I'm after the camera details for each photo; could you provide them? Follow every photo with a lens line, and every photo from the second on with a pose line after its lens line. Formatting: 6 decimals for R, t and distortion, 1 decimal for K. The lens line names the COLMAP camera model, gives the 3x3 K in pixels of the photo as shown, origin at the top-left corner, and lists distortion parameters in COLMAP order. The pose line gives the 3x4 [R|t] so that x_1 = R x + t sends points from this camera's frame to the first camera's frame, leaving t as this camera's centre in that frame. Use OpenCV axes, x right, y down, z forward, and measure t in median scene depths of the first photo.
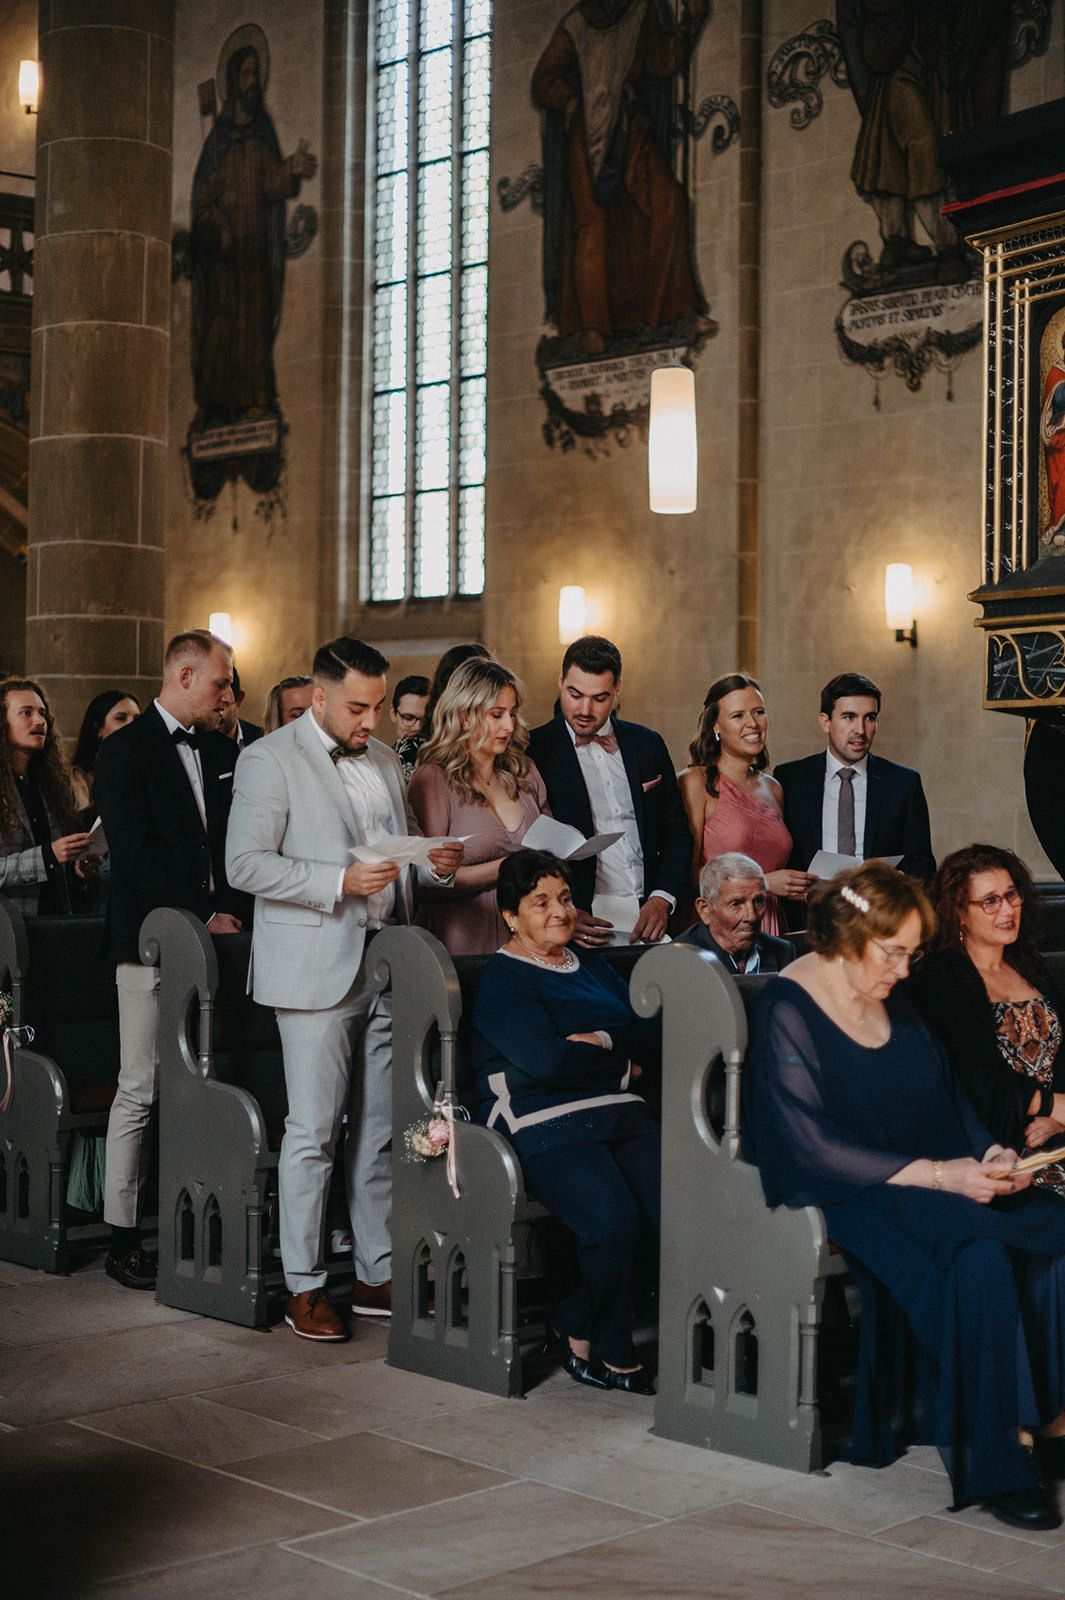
lens RADIAL K [[2412.2, 0, 537.5], [0, 2412.2, 808.7], [0, 0, 1]] dist [-0.084413, 0.000000]
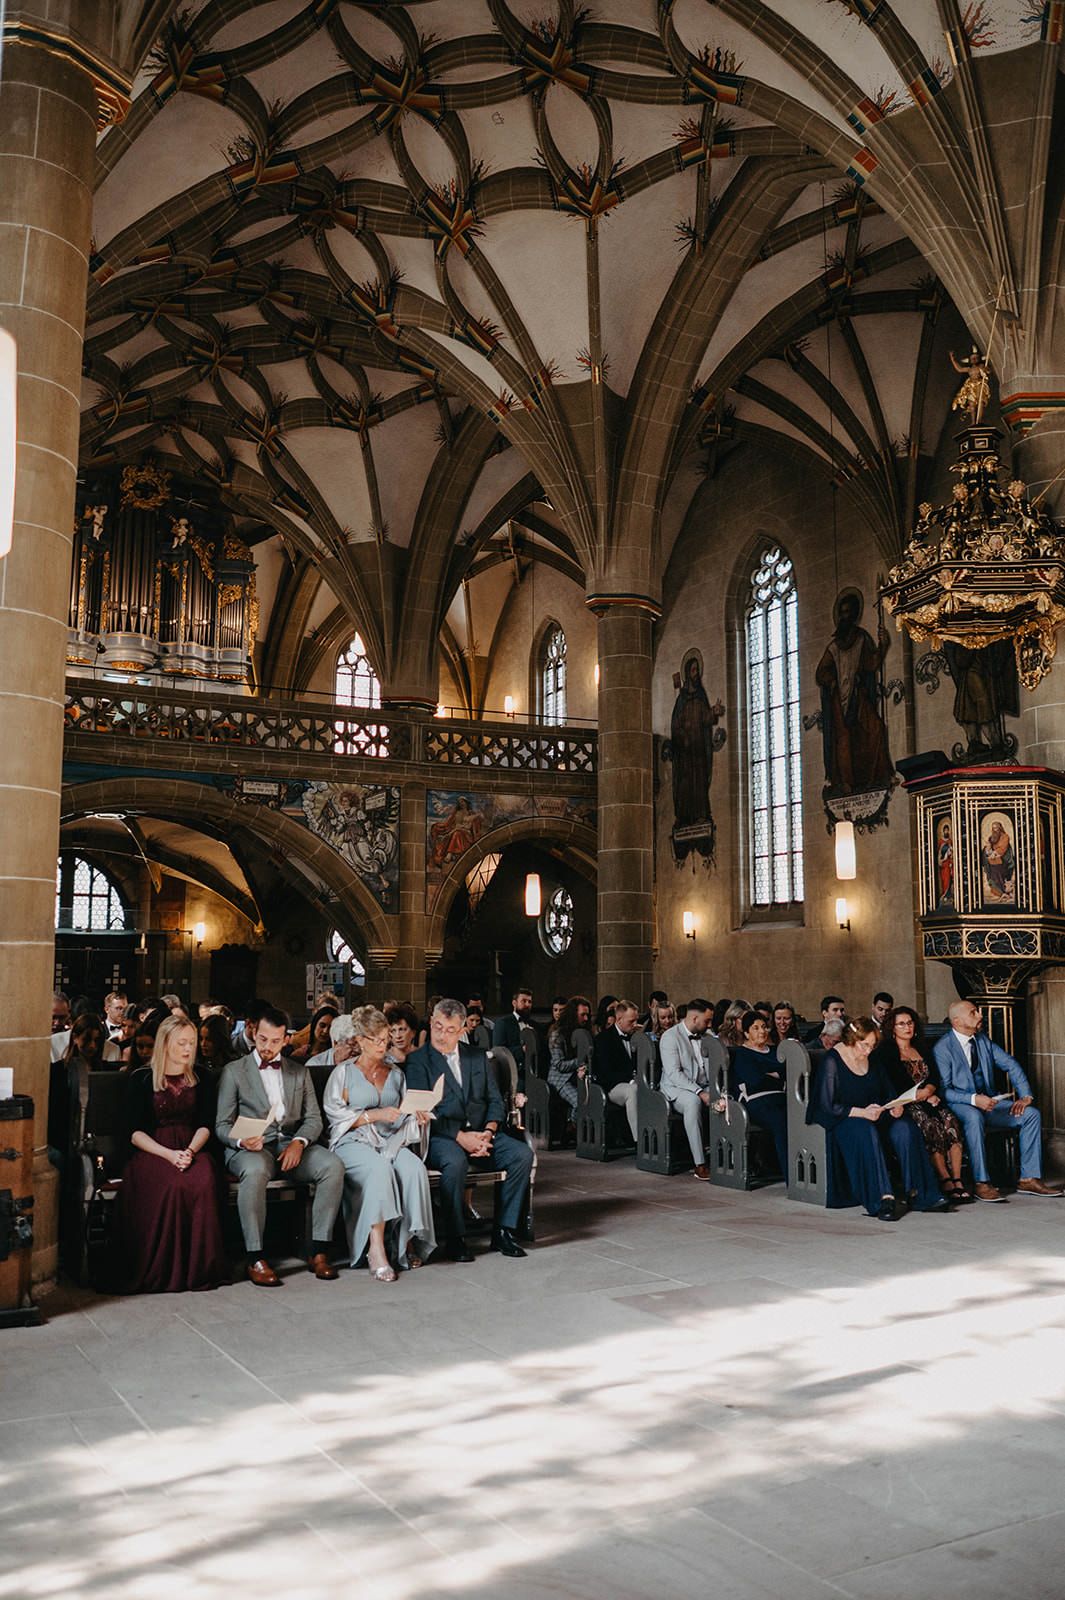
lens RADIAL K [[1319.9, 0, 535.1], [0, 1319.9, 812.4], [0, 0, 1]] dist [-0.059327, 0.022659]
pose [[0.964480, -0.043041, -0.260628, 0.062536], [0.005465, 0.989676, -0.143217, 0.002136], [0.264101, 0.136705, 0.954758, -0.246143]]
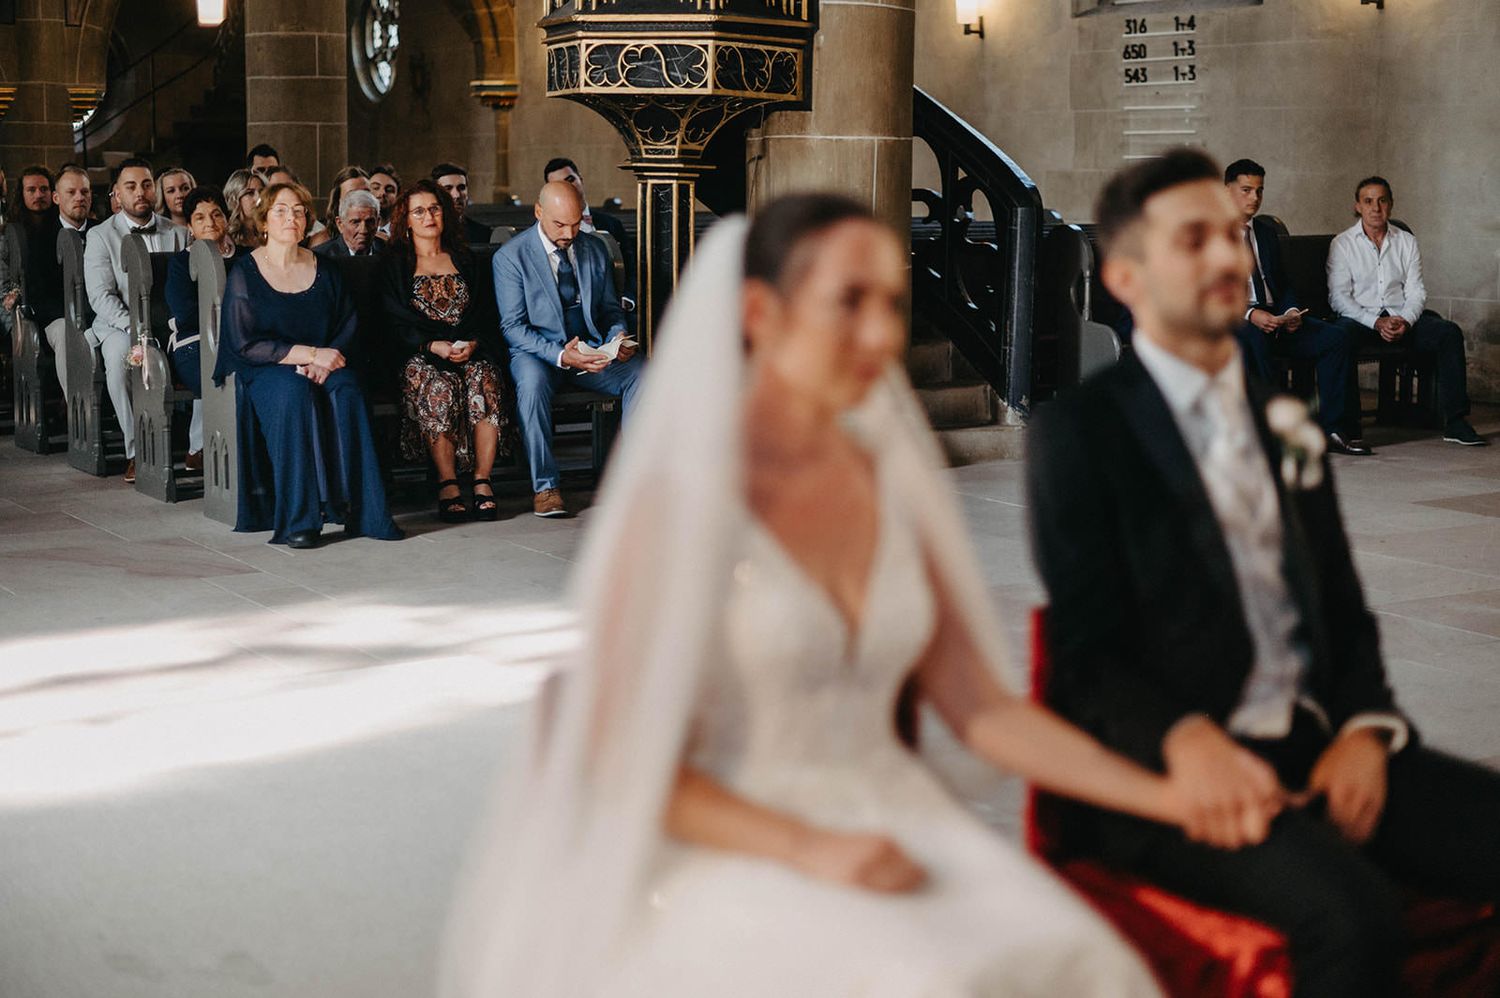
lens RADIAL K [[2261.4, 0, 749.1], [0, 2261.4, 498.6], [0, 0, 1]] dist [-0.084413, 0.000000]
pose [[0.979275, 0.020573, -0.201489, 0.248738], [0.007727, 0.990308, 0.138673, 0.005959], [0.202390, -0.137356, 0.969625, -0.171755]]
